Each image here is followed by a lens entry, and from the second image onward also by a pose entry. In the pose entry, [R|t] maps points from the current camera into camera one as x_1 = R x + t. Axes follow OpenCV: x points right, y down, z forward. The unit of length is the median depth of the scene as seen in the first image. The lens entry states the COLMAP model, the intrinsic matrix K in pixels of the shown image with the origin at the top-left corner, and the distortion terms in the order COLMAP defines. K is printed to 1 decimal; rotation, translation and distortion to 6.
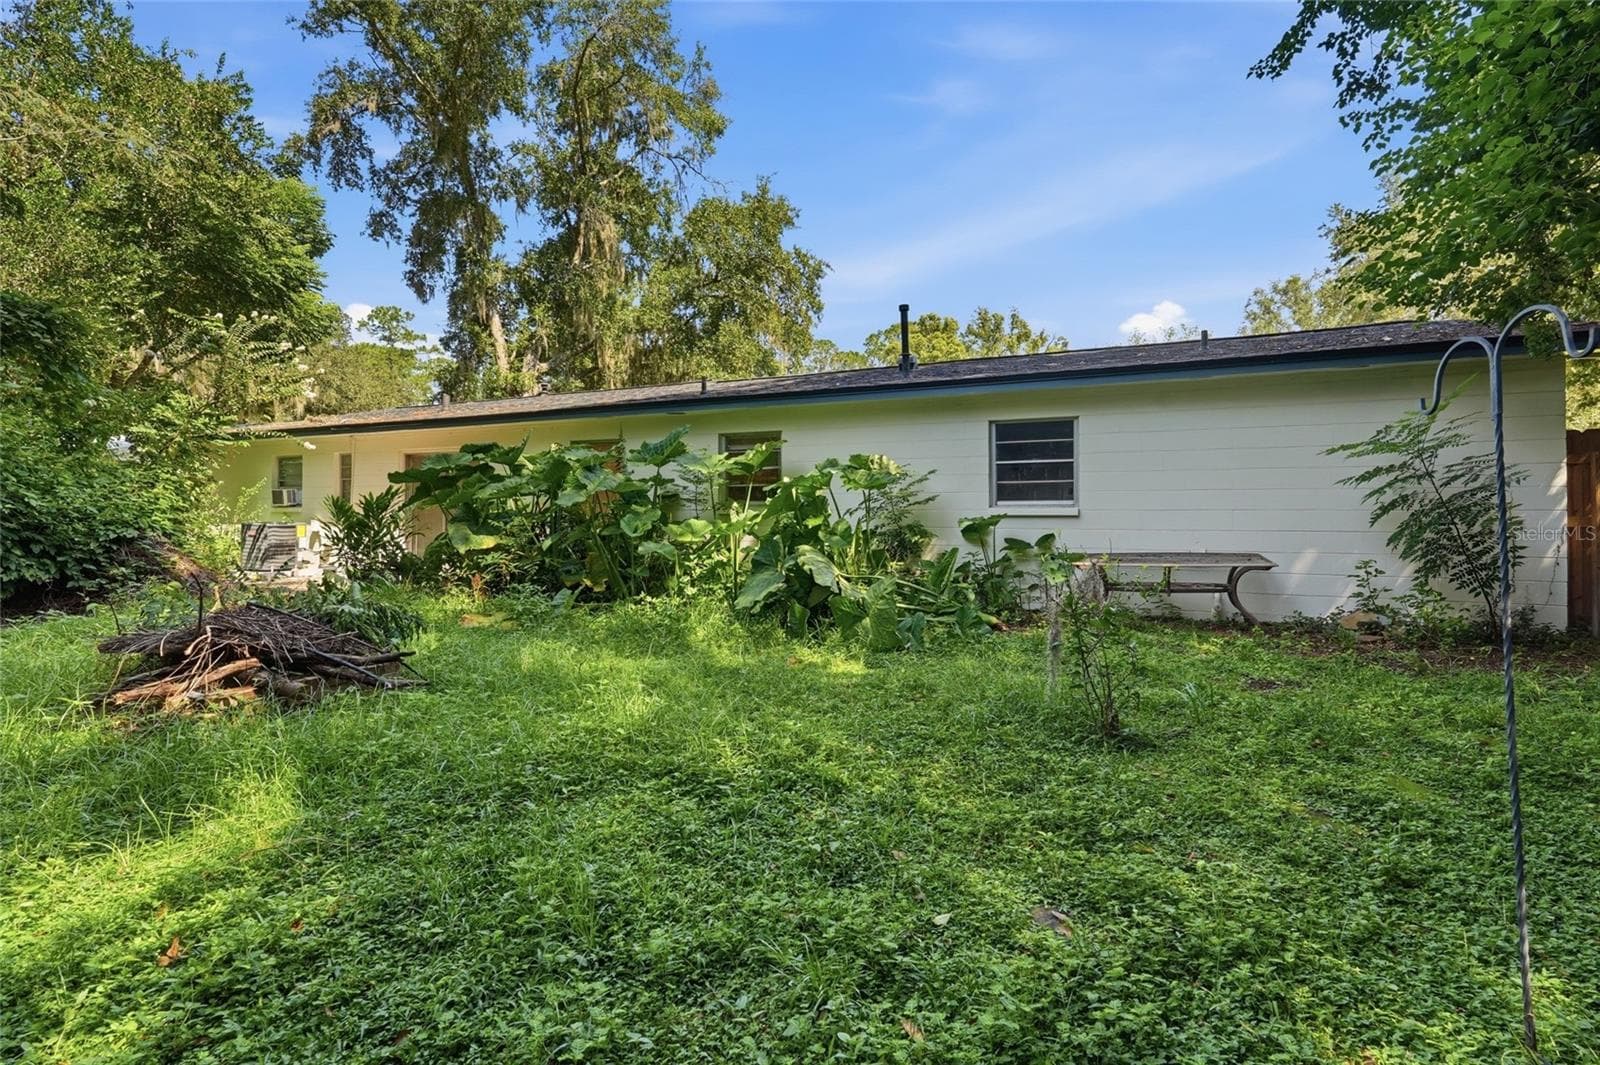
lens RADIAL K [[719.7, 0, 802.7], [0, 719.7, 522.6], [0, 0, 1]] dist [0.002757, -0.000125]
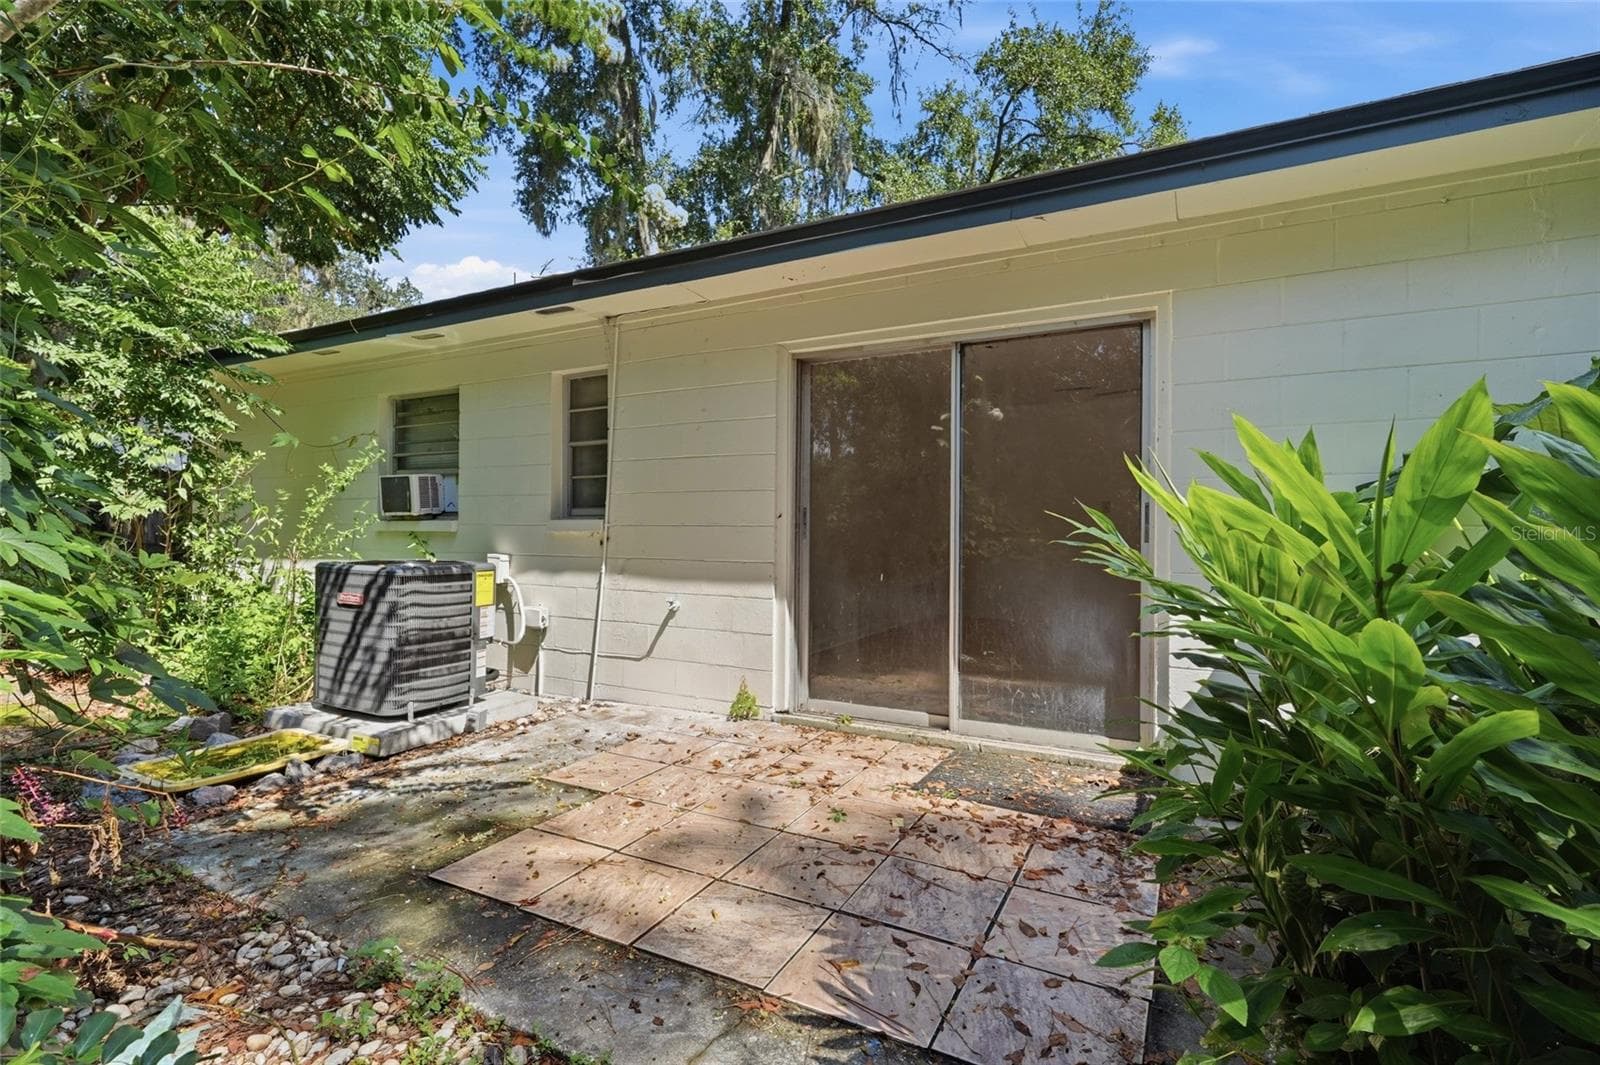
lens RADIAL K [[719.7, 0, 798.4], [0, 719.7, 540.2], [0, 0, 1]] dist [0.002757, -0.000125]
pose [[0.999020, 0.000385, -0.044263, -0.486991], [-0.000510, 0.999996, -0.002809, -0.009018], [0.044261, 0.002828, 0.999016, 0.609595]]
